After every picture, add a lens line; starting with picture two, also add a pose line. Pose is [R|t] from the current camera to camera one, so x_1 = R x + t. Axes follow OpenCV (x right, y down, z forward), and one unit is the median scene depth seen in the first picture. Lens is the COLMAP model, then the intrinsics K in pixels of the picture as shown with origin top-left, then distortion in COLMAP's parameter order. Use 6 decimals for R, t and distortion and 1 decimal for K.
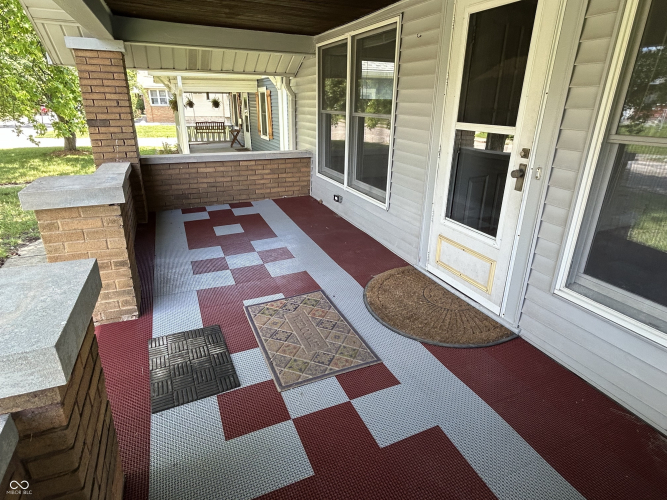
lens RADIAL K [[375.8, 0, 334.8], [0, 375.8, 246.6], [0, 0, 1]] dist [0.004106, 0.002125]
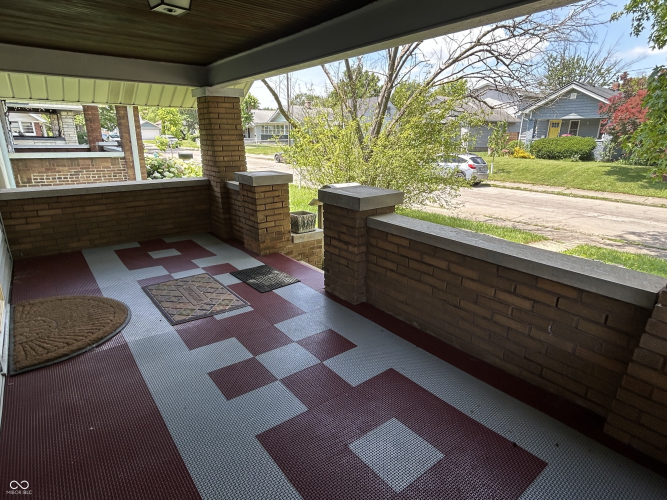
lens RADIAL K [[375.8, 0, 334.8], [0, 375.8, 246.6], [0, 0, 1]] dist [0.004106, 0.002125]
pose [[-0.966577, 0.045627, -0.252283, -0.250225], [-0.117914, 0.794666, 0.595485, -0.809825], [0.227650, 0.605330, -0.762726, 2.149897]]
